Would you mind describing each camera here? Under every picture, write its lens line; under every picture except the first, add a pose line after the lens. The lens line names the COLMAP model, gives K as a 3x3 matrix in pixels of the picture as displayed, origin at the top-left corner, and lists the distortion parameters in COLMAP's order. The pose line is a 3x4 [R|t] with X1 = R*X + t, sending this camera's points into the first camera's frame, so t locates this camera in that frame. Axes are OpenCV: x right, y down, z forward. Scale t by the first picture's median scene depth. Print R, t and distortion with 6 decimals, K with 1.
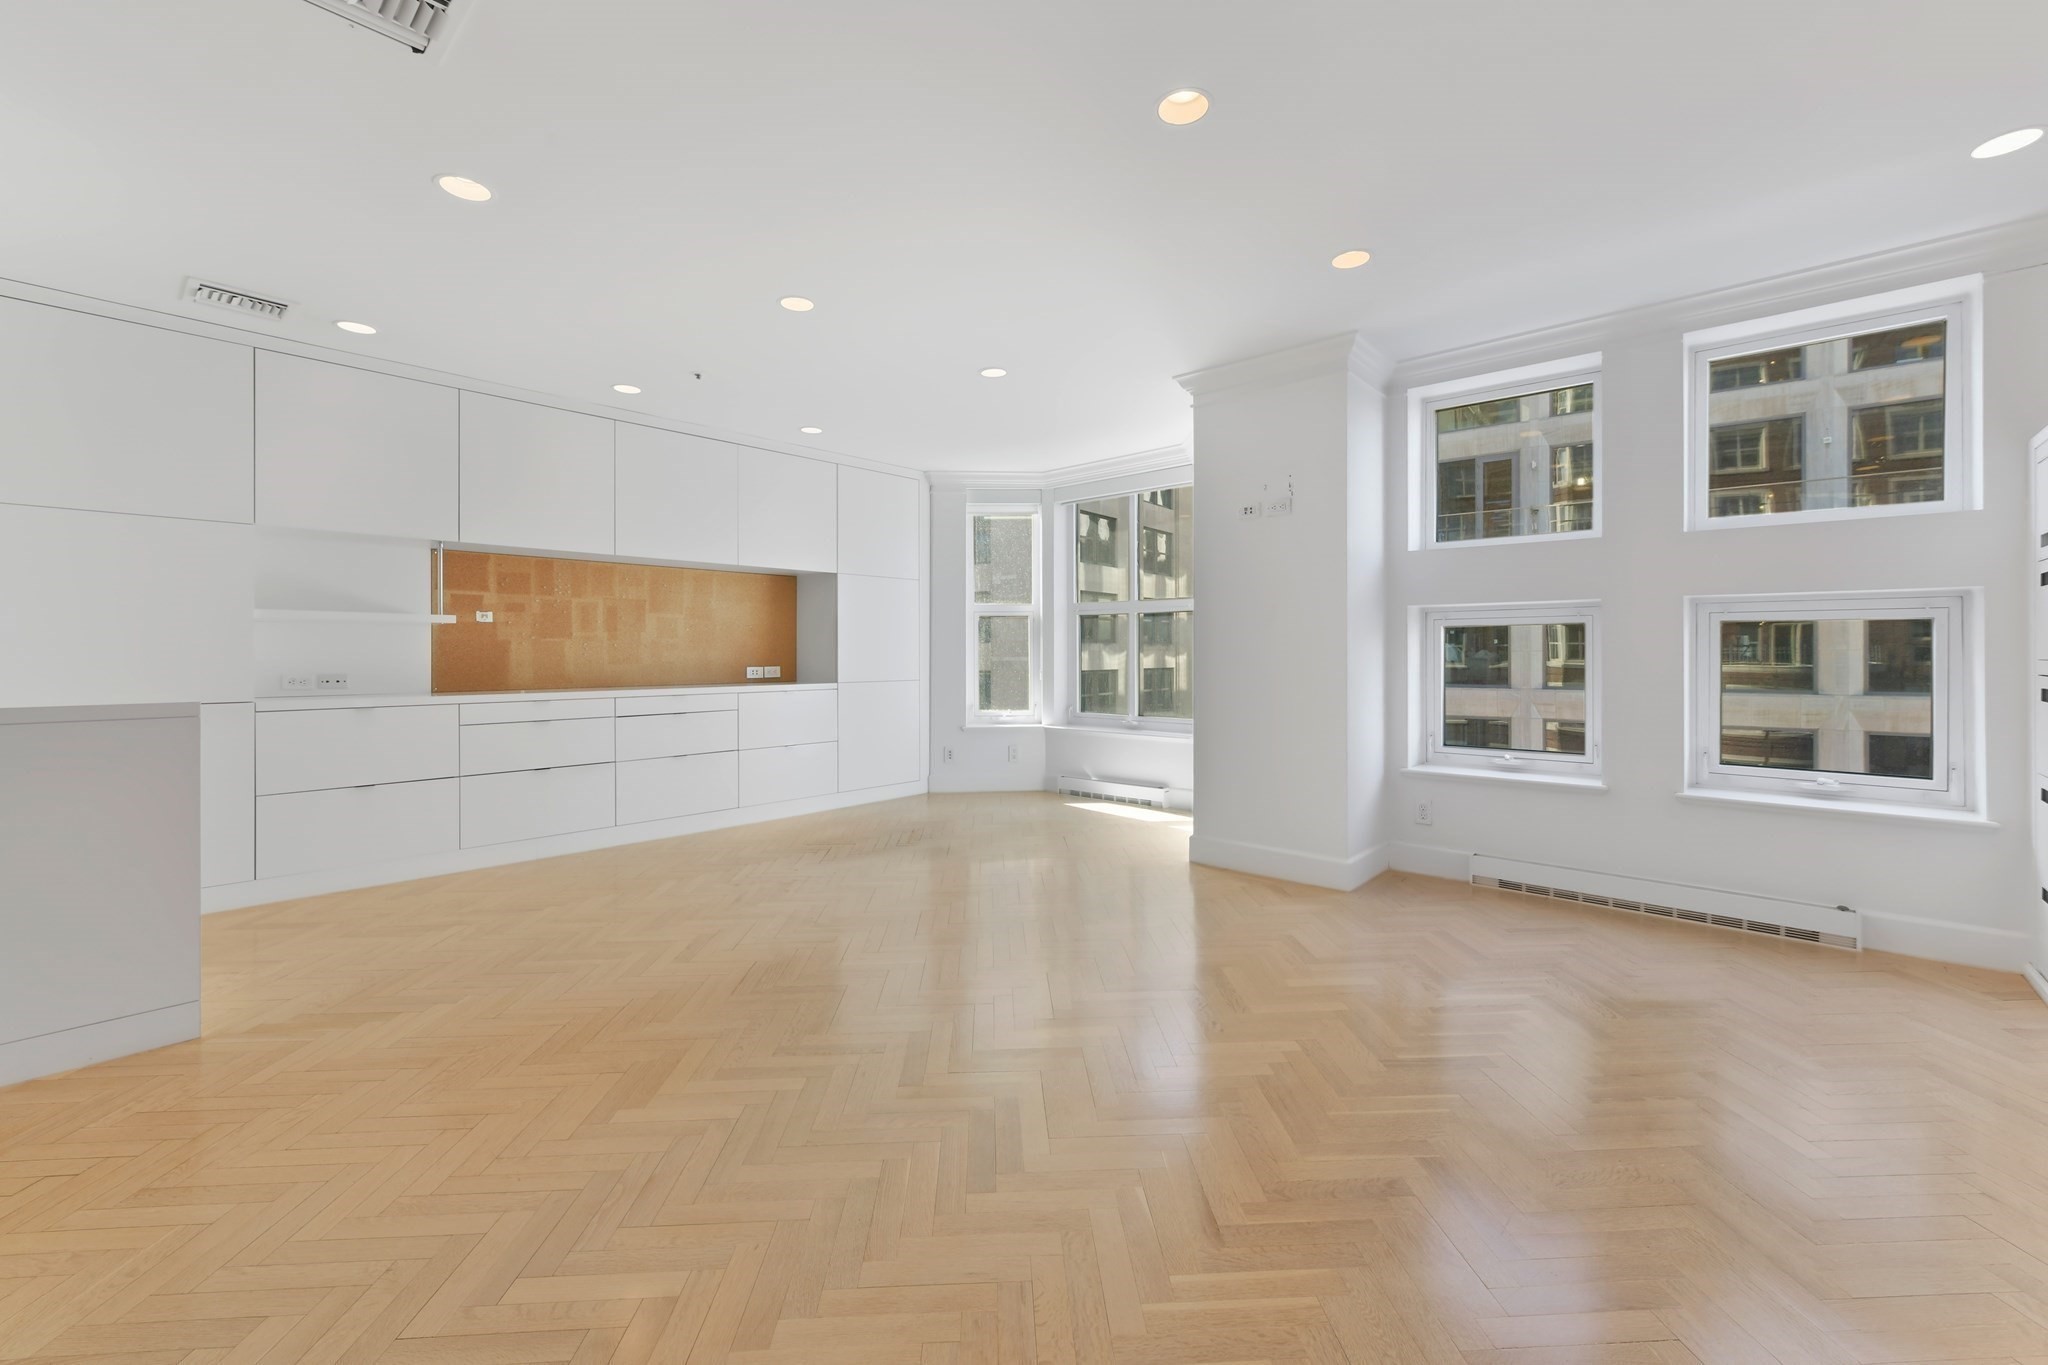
lens RADIAL K [[824.8, 0, 1023.9], [0, 824.8, 645.6], [0, 0, 1]] dist [-0.001992, 0.001967]
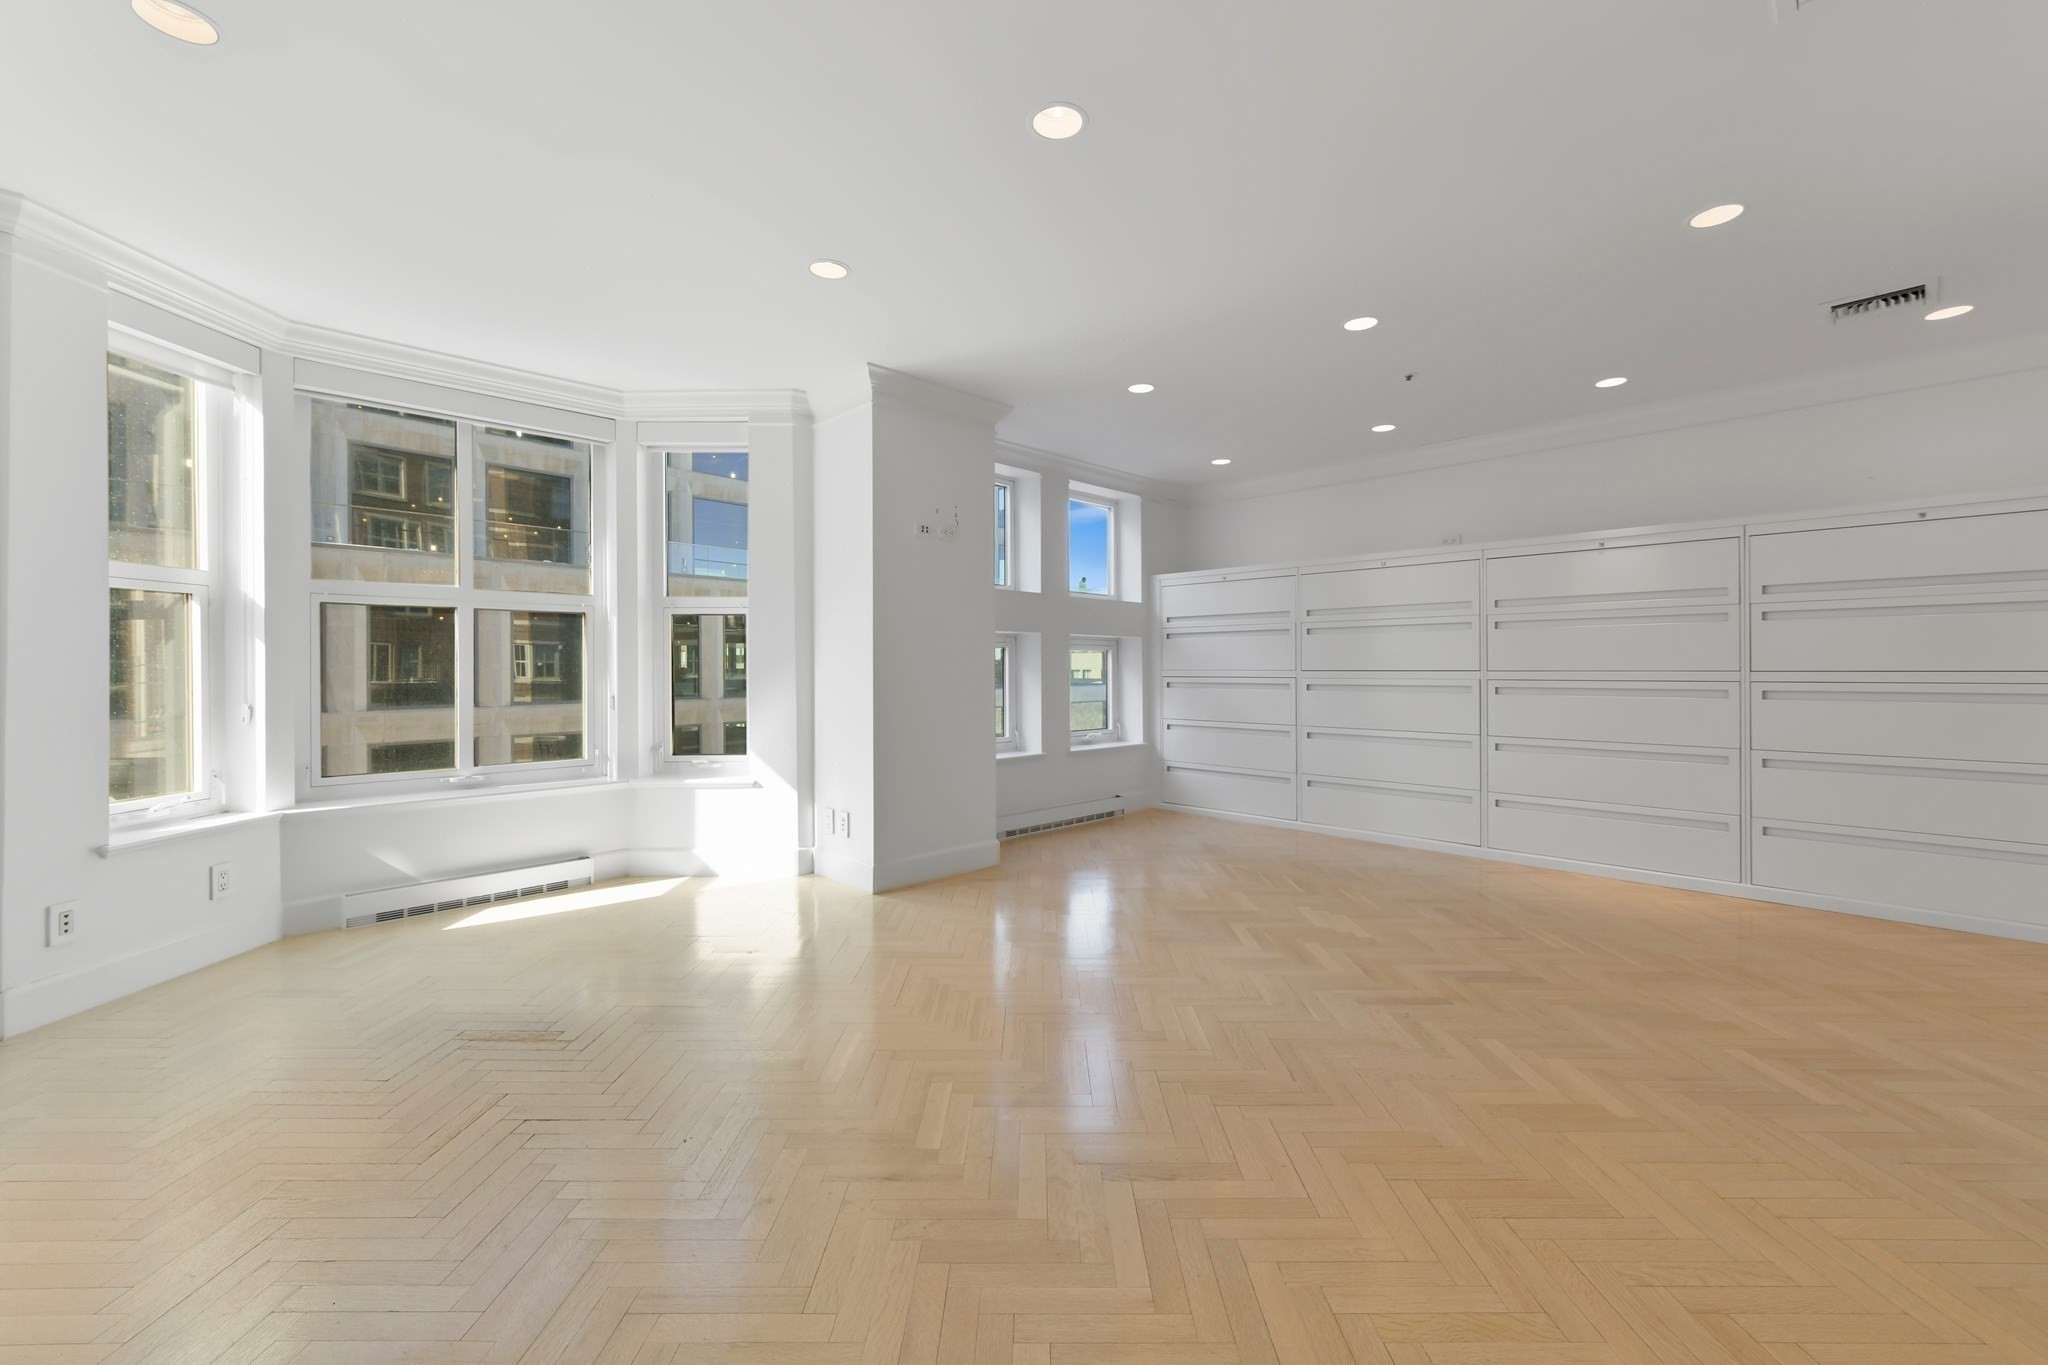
lens RADIAL K [[824.8, 0, 1034.2], [0, 824.8, 662.7], [0, 0, 1]] dist [-0.001992, 0.001967]
pose [[0.053446, 0.005675, 0.998555, -0.526373], [-0.004880, 0.999973, -0.005422, 0.005497], [-0.998559, -0.004583, 0.053472, 0.568189]]
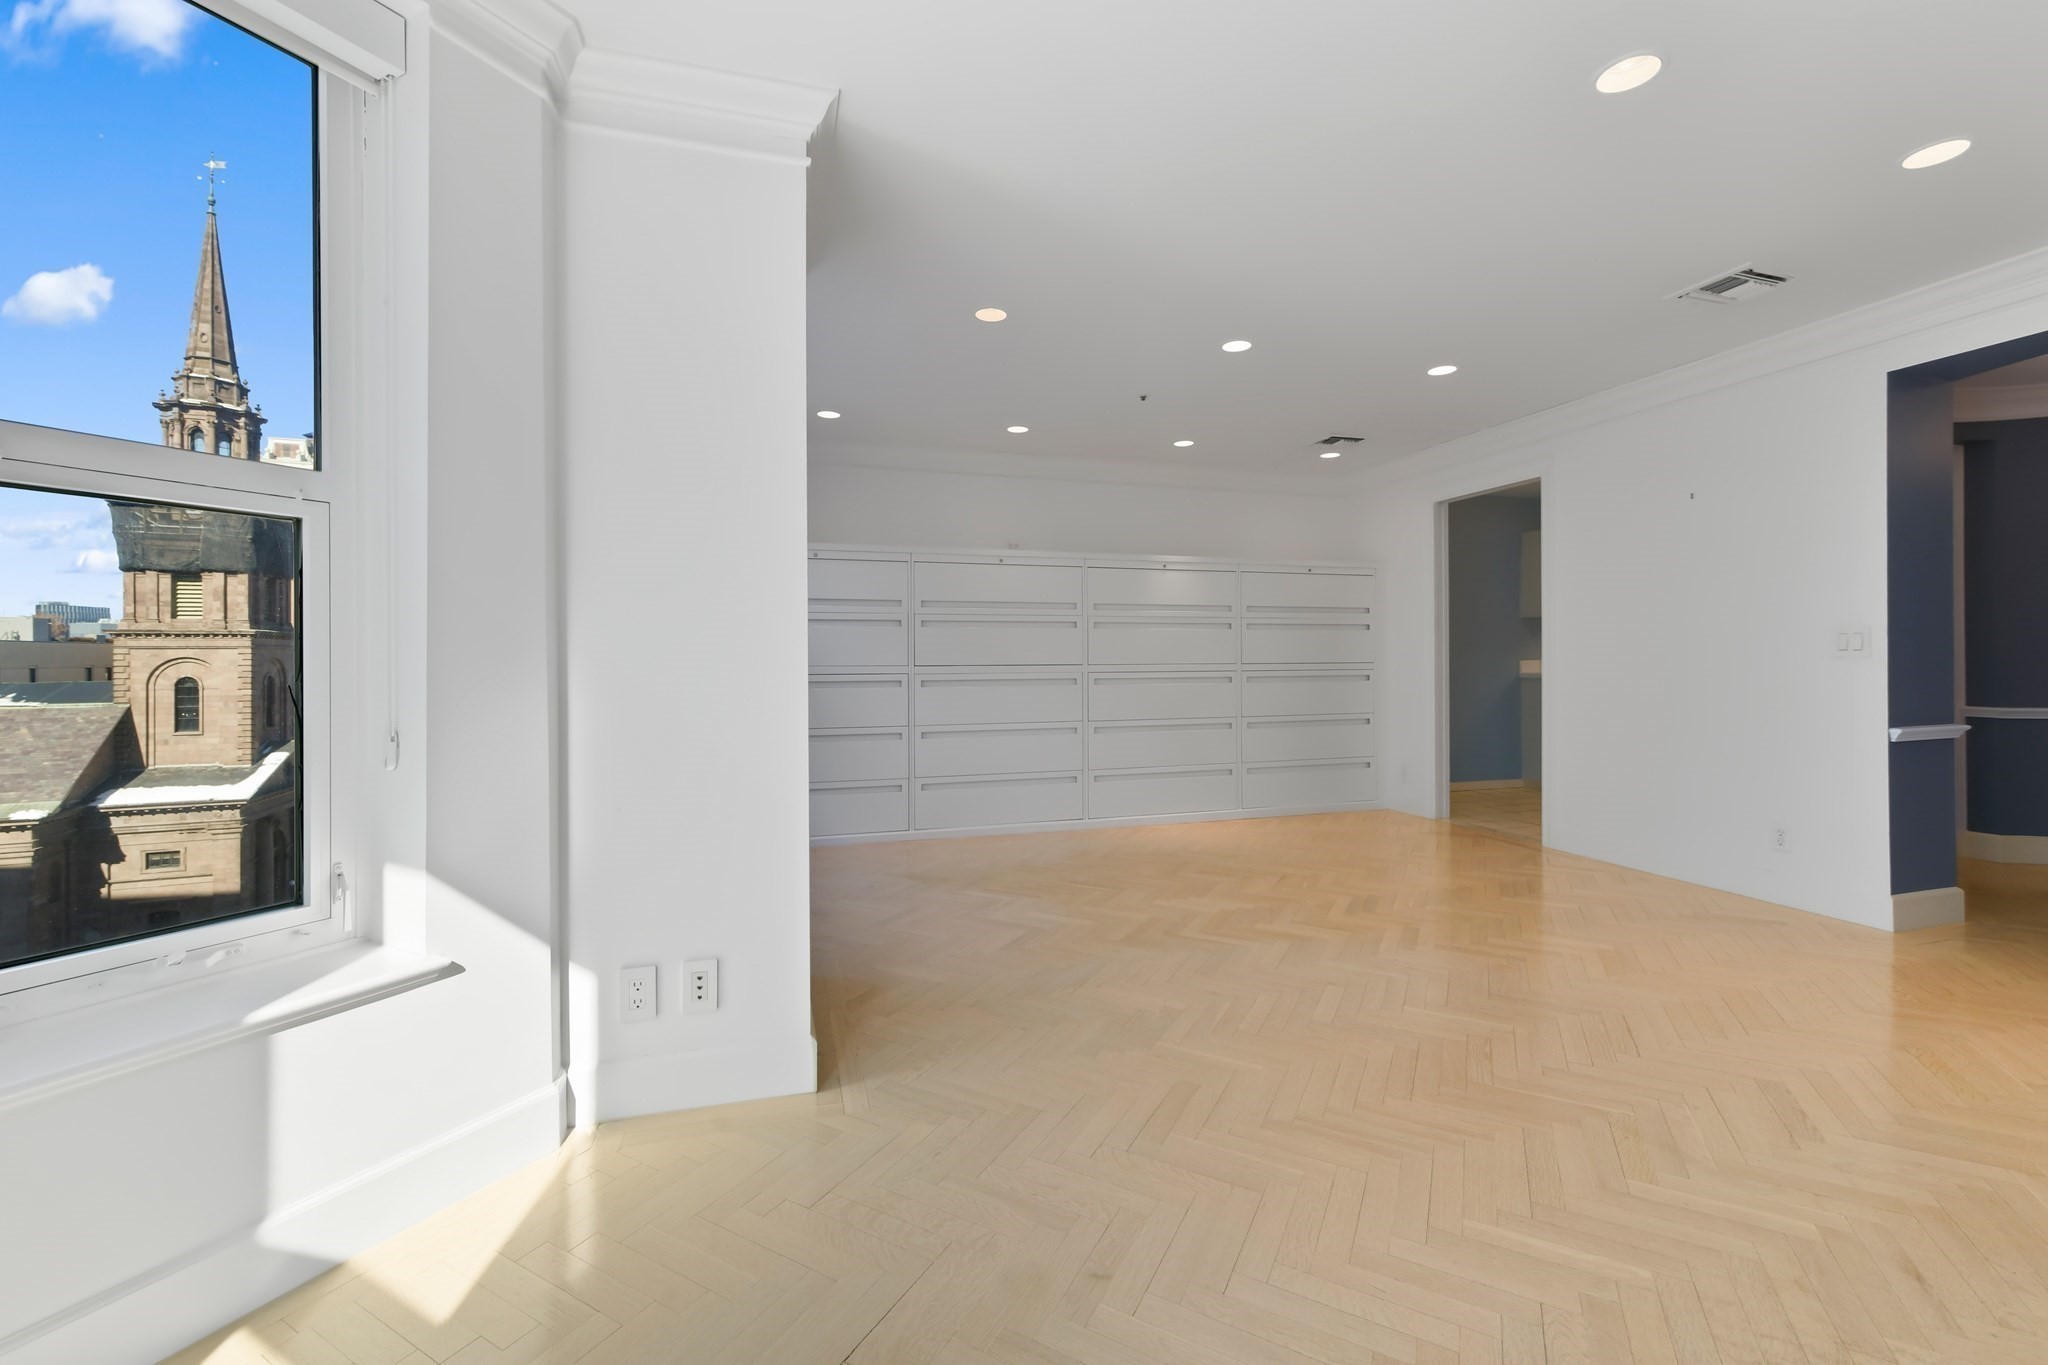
lens RADIAL K [[824.8, 0, 1026.5], [0, 824.8, 653.7], [0, 0, 1]] dist [-0.001992, 0.001967]
pose [[-0.856680, 0.008192, 0.515783, -0.119093], [0.000912, 0.999896, -0.014366, 0.007818], [-0.515848, -0.011837, -0.856599, 0.999502]]
